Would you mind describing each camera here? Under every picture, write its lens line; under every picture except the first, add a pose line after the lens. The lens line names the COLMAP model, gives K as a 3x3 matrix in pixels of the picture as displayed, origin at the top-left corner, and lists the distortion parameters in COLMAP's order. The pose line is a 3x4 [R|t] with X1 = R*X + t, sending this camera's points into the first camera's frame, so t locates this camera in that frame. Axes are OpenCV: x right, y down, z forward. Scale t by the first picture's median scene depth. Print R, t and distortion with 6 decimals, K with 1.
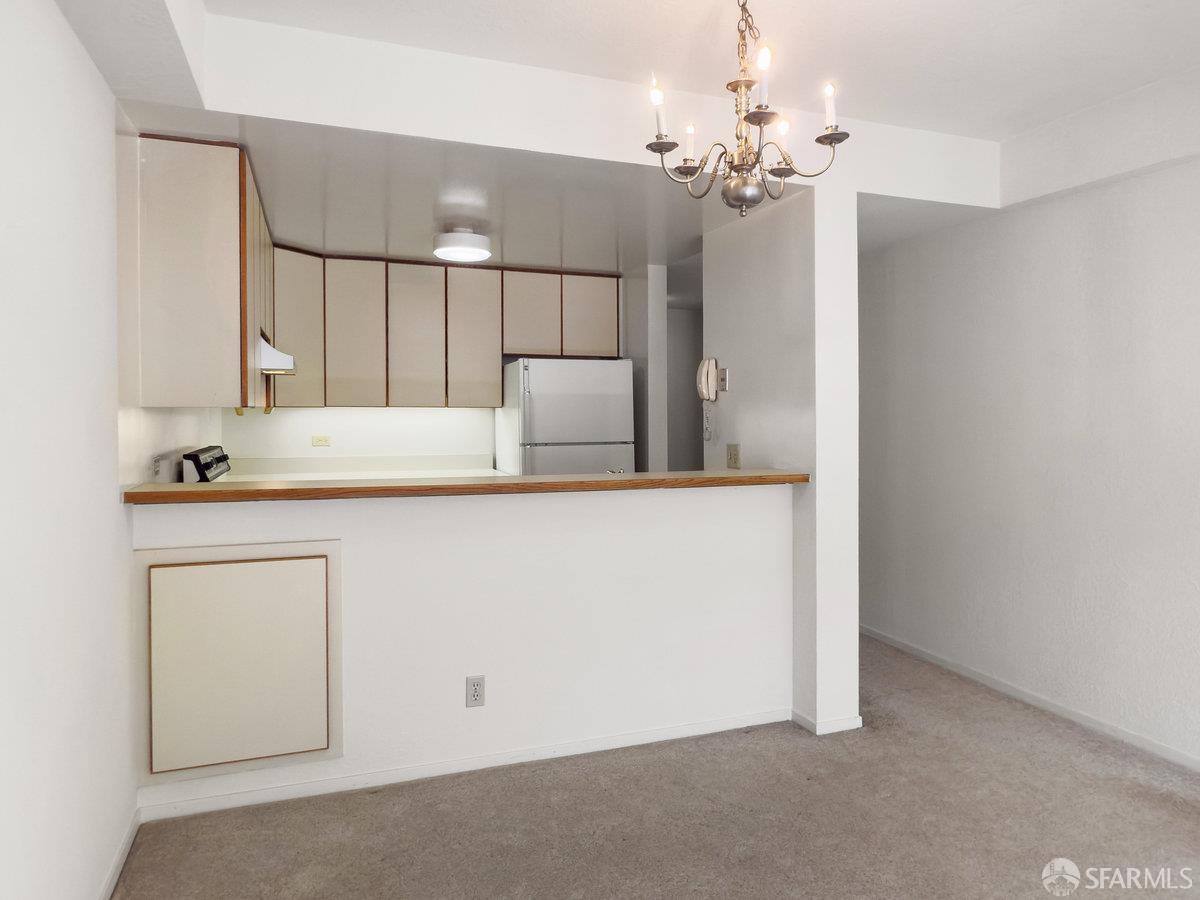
lens RADIAL K [[771.4, 0, 601.5], [0, 771.4, 404.5], [0, 0, 1]] dist [-0.003929, -0.000474]
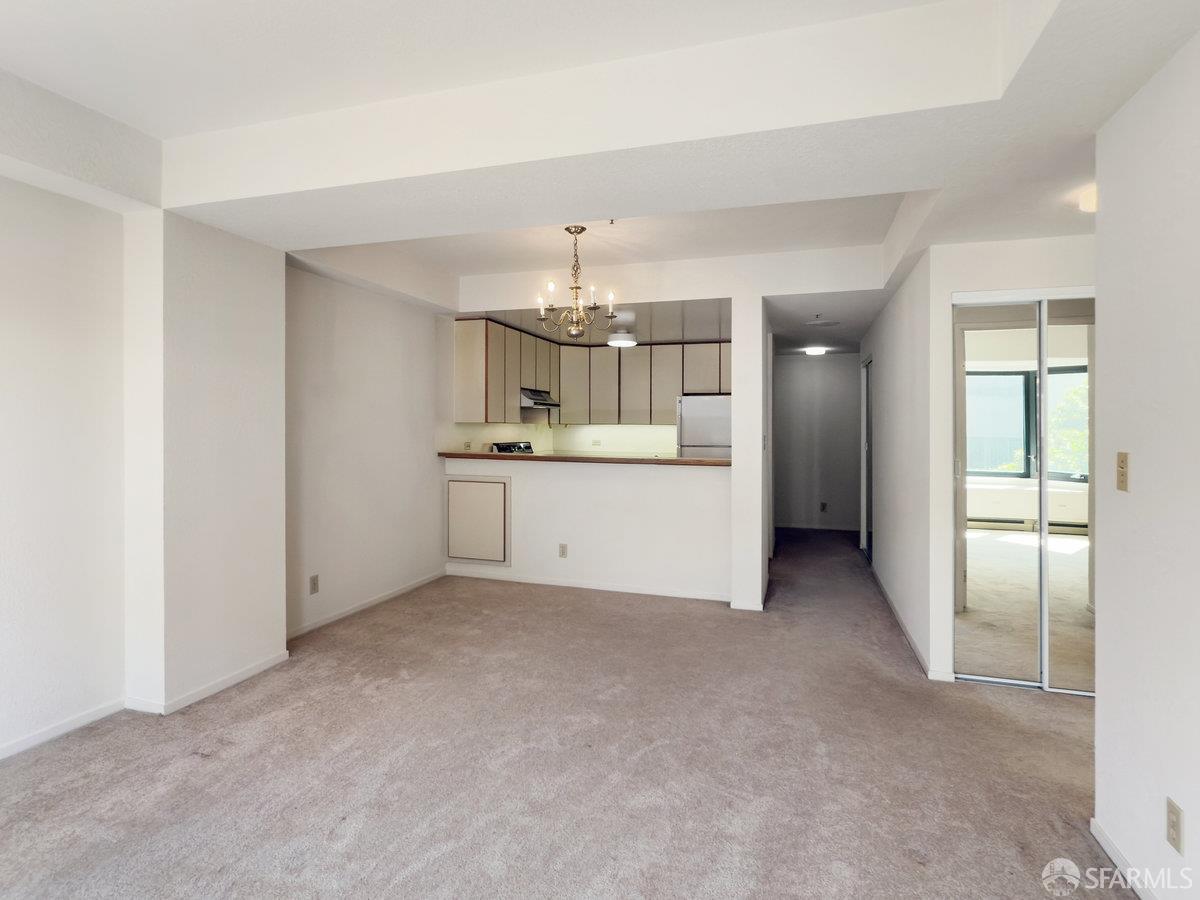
lens RADIAL K [[613.2, 0, 601.7], [0, 613.2, 425.1], [0, 0, 1]] dist [0.000833, -0.000042]
pose [[0.788279, 0.000117, -0.615319, 0.858335], [-0.001832, 0.999996, -0.002156, 0.011957], [0.615316, 0.002827, 0.788276, -0.276698]]
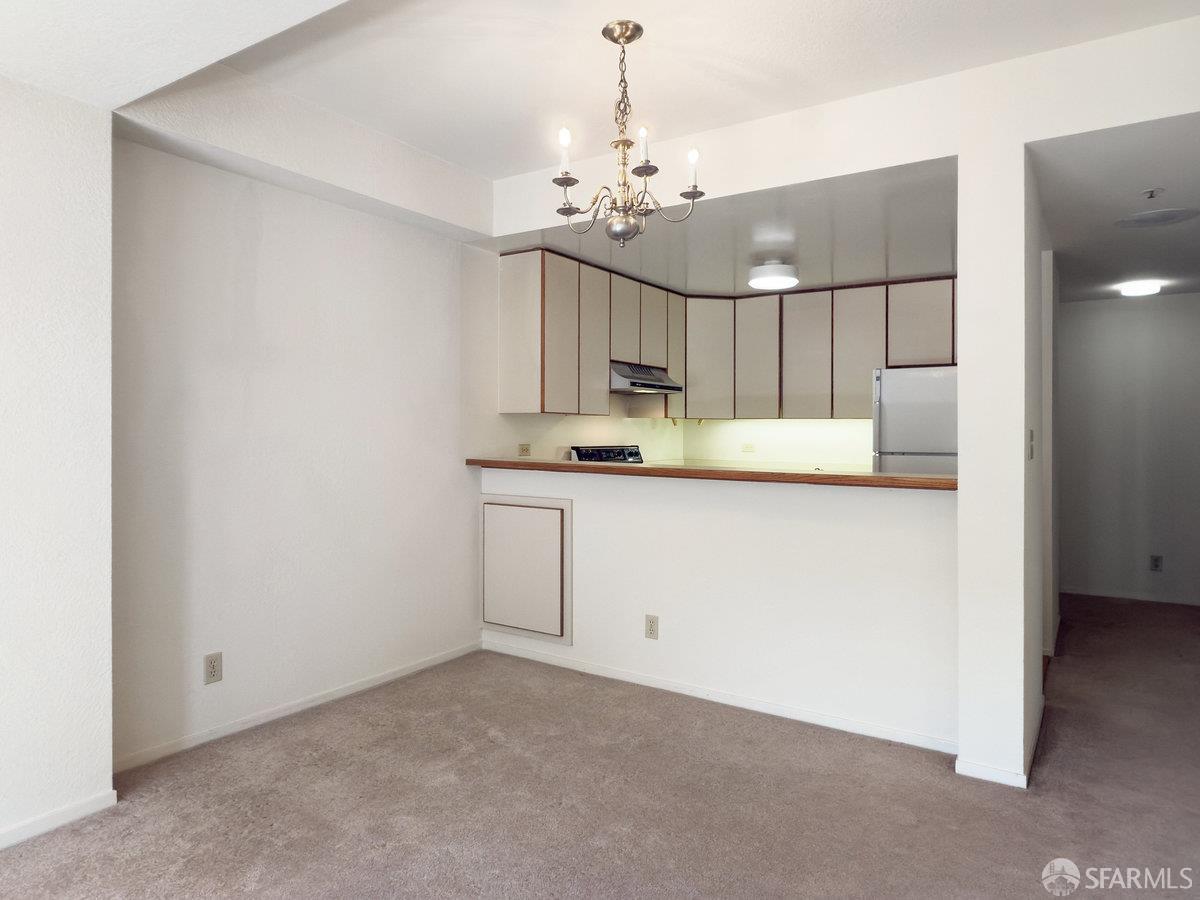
lens RADIAL K [[751.6, 0, 598.7], [0, 751.6, 432.6], [0, 0, 1]] dist [-0.002684, 0.001577]
pose [[0.588448, 0.001335, -0.808534, 0.693216], [-0.001245, 0.999999, 0.000745, 0.034470], [0.808534, 0.000568, 0.588449, 0.147984]]
